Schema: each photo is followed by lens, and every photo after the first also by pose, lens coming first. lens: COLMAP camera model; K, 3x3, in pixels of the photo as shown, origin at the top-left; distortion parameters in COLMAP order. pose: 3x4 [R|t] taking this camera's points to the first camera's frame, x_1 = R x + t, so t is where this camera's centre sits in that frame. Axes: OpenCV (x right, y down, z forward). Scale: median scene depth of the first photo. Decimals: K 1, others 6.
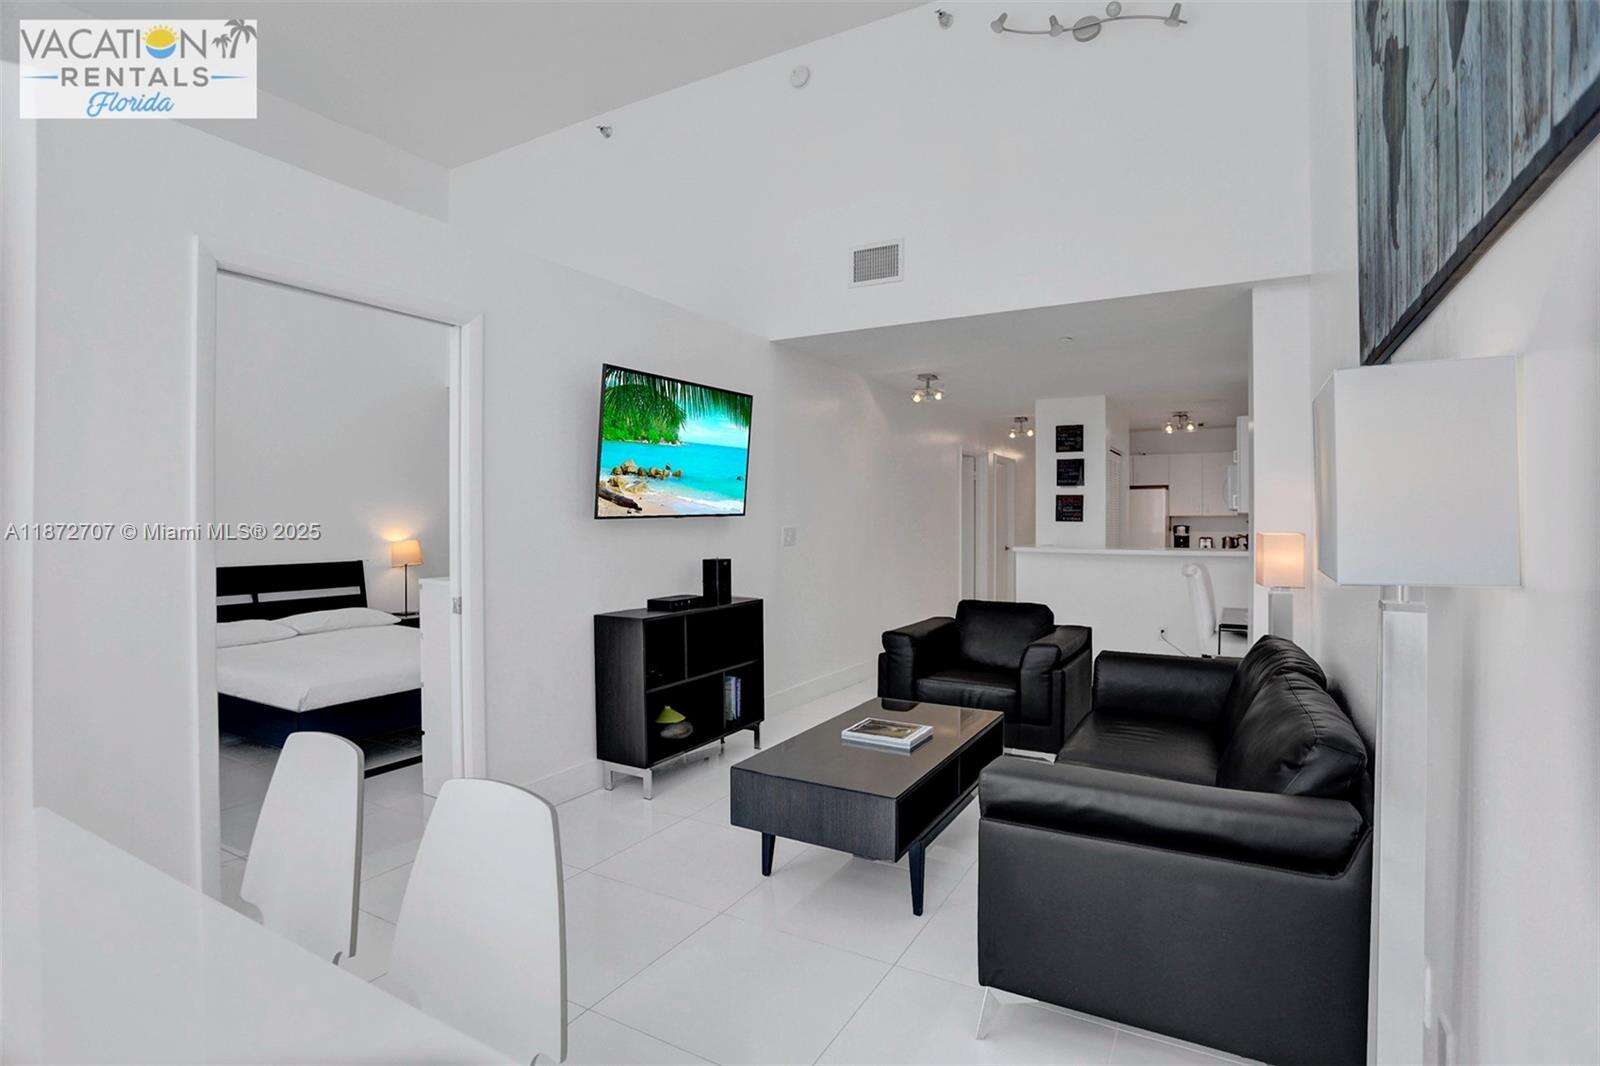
lens RADIAL K [[785.5, 0, 794.1], [0, 785.5, 522.9], [0, 0, 1]] dist [-0.054460, 0.018082]
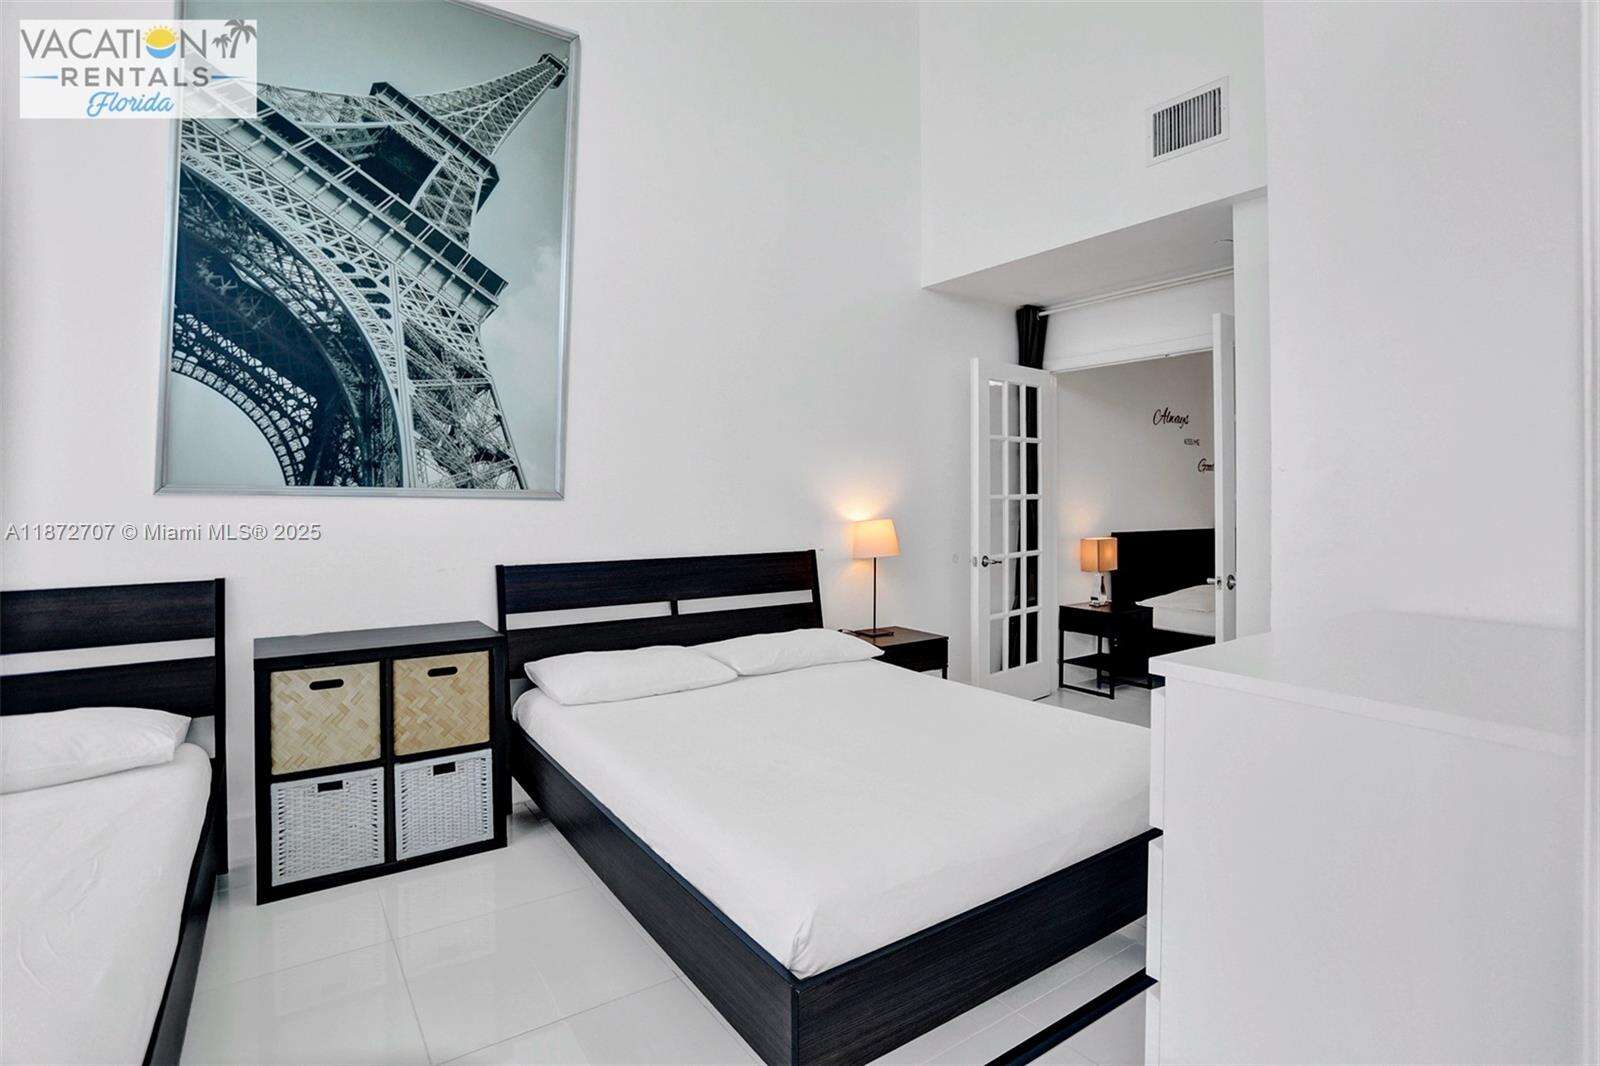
lens RADIAL K [[785.5, 0, 772.9], [0, 785.5, 485.5], [0, 0, 1]] dist [-0.054460, 0.018082]
pose [[0.893504, -0.010788, -0.448926, -0.368157], [0.004314, 0.999871, -0.015443, 0.005487], [0.449035, 0.011861, 0.893435, 0.496272]]
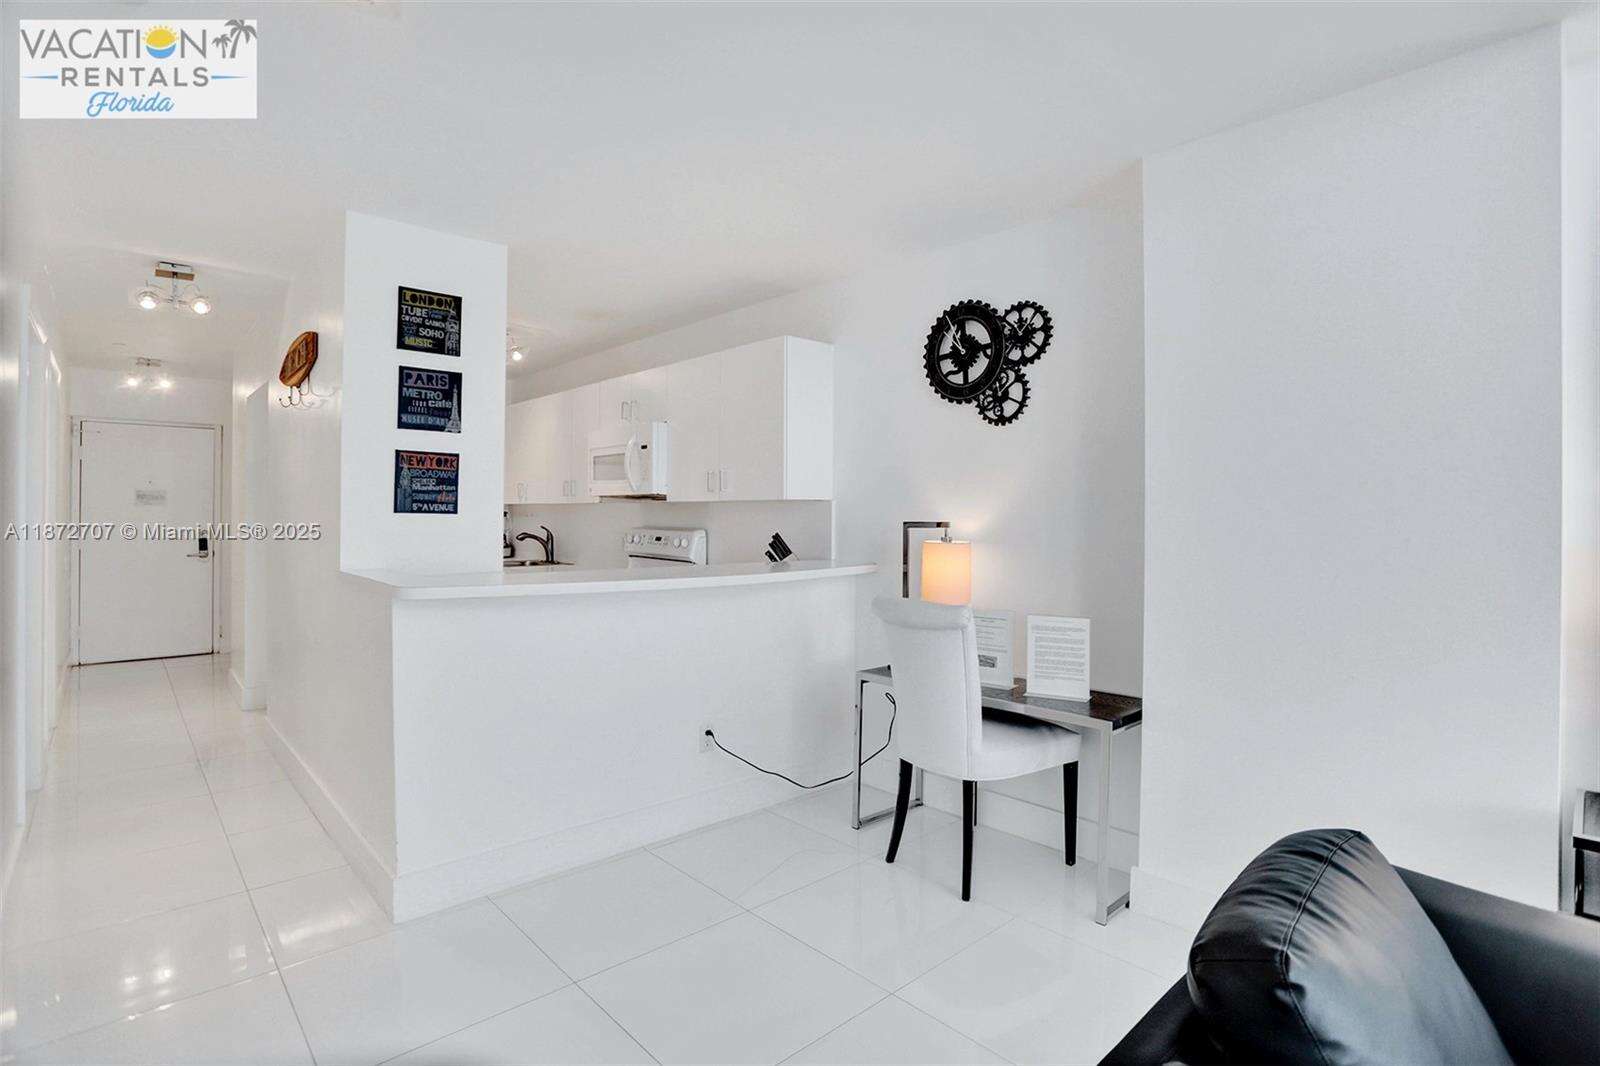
lens RADIAL K [[785.5, 0, 779.9], [0, 785.5, 511.9], [0, 0, 1]] dist [-0.054460, 0.018082]
pose [[0.323801, 0.003466, 0.946119, 0.017062], [-0.003533, 0.999991, -0.002454, -0.004332], [-0.946119, -0.002548, 0.323810, 1.100597]]
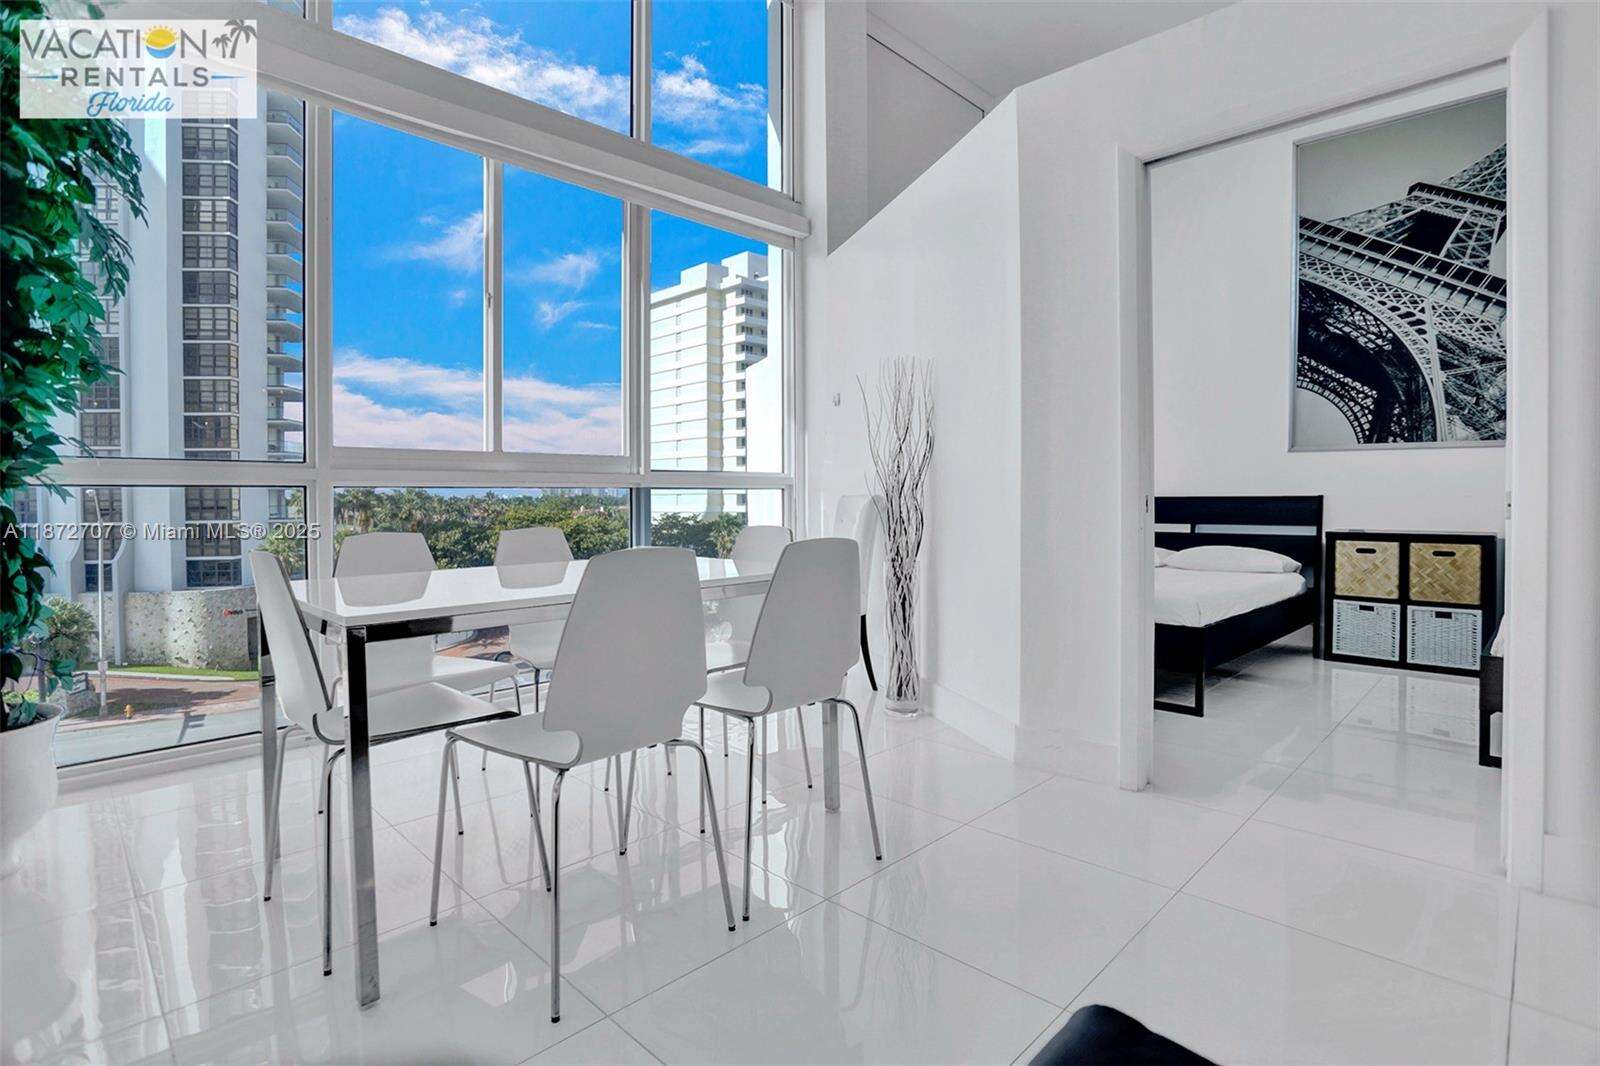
lens RADIAL K [[785.5, 0, 778.5], [0, 785.5, 513.2], [0, 0, 1]] dist [-0.054460, 0.018082]
pose [[-0.286266, 0.017534, -0.957990, 0.231220], [0.001461, 0.999839, 0.017863, 0.067504], [0.958149, 0.003714, -0.286246, 0.407441]]
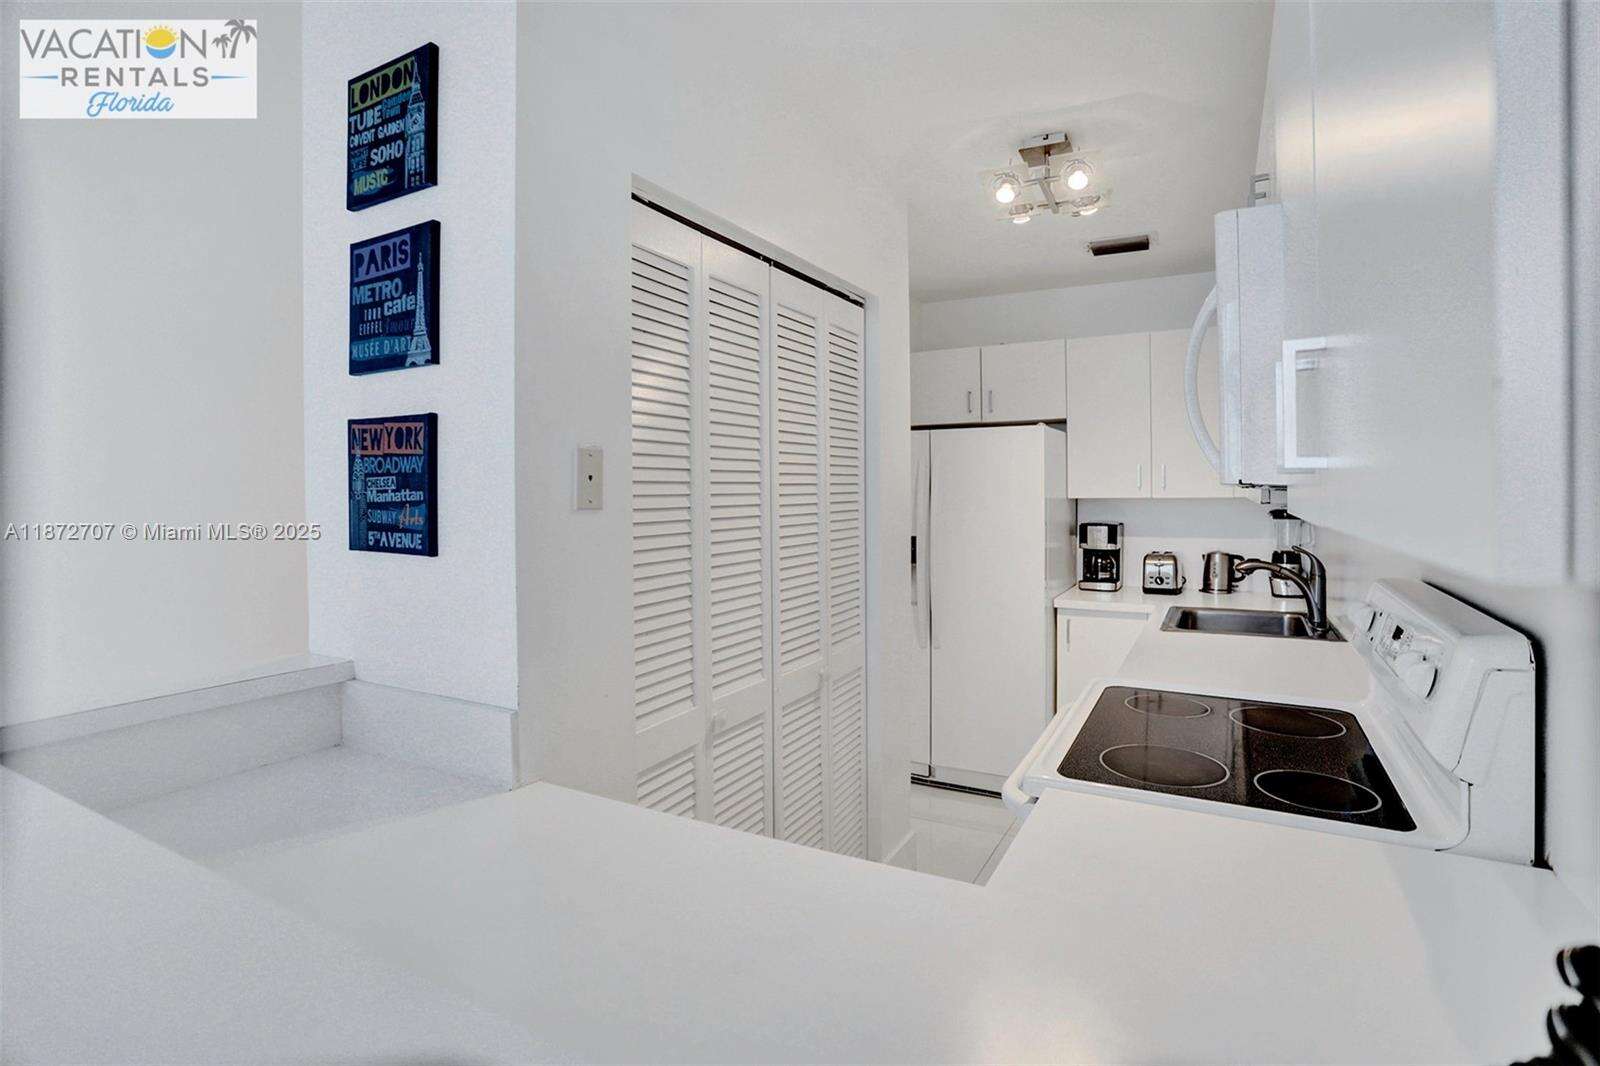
lens RADIAL K [[785.5, 0, 798.6], [0, 785.5, 501.2], [0, 0, 1]] dist [-0.054460, 0.018082]
pose [[0.999803, -0.009130, 0.017641, 0.732165], [0.009007, 0.999935, 0.007026, -0.025257], [-0.017704, -0.006865, 0.999820, 1.307852]]
